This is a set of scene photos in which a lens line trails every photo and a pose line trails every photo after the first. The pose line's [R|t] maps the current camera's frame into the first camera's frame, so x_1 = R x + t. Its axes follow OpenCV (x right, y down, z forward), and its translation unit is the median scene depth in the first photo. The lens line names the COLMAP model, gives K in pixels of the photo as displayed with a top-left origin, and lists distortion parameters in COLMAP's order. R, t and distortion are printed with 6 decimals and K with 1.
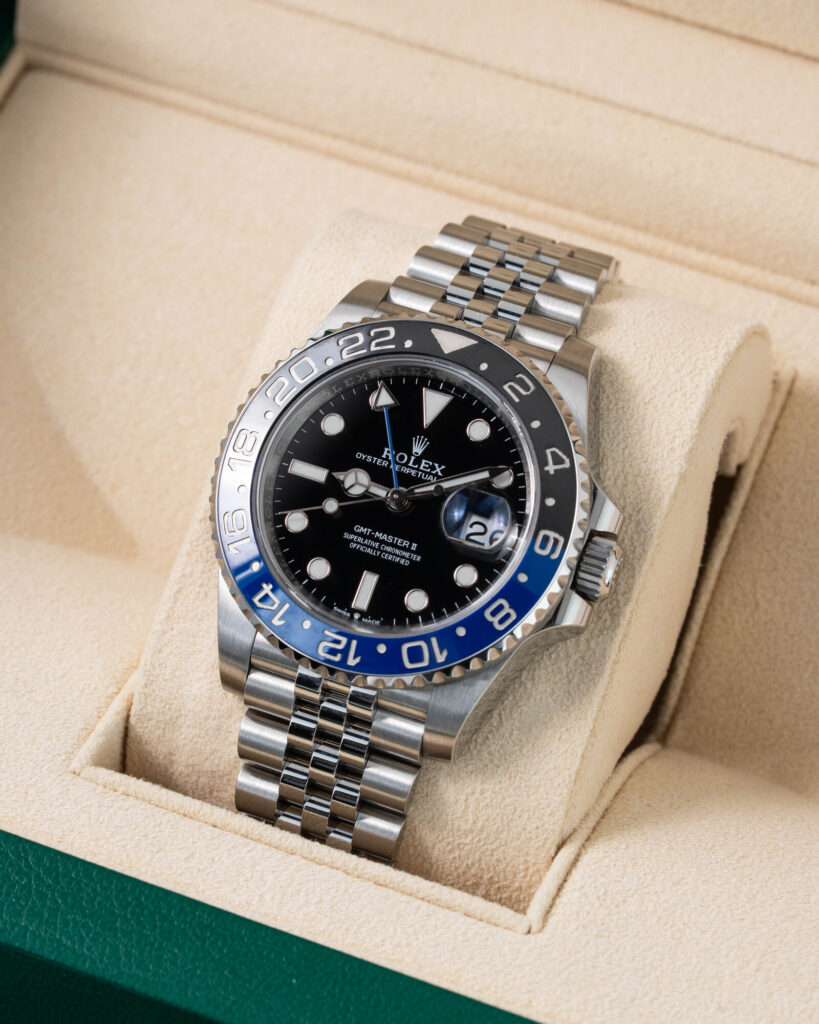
lens RADIAL K [[3604.1, 0, 409.5], [0, 3604.1, 512.0], [0, 0, 1]] dist [0.002357, -0.086770]
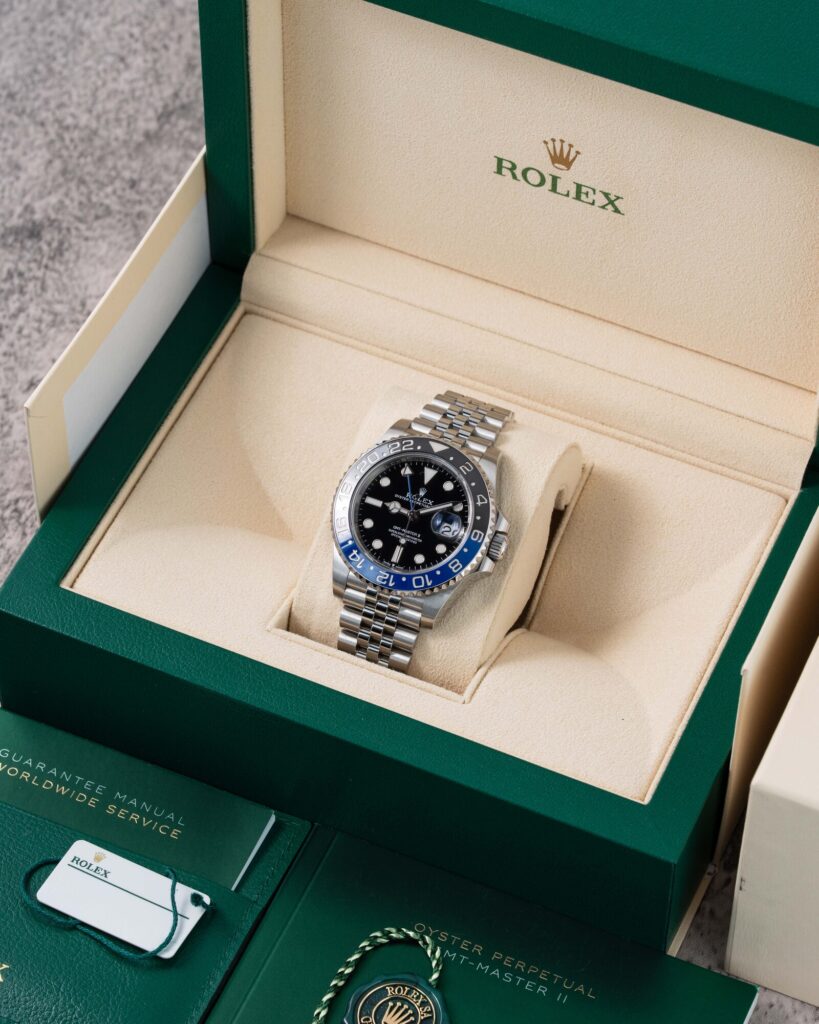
lens RADIAL K [[3604.1, 0, 409.5], [0, 3604.1, 512.0], [0, 0, 1]] dist [0.002357, -0.086770]
pose [[0.999611, 0.027889, 0.000133, -0.005501], [-0.027882, 0.999451, -0.017891, 0.035396], [-0.000632, 0.017880, 0.999840, -1.289410]]
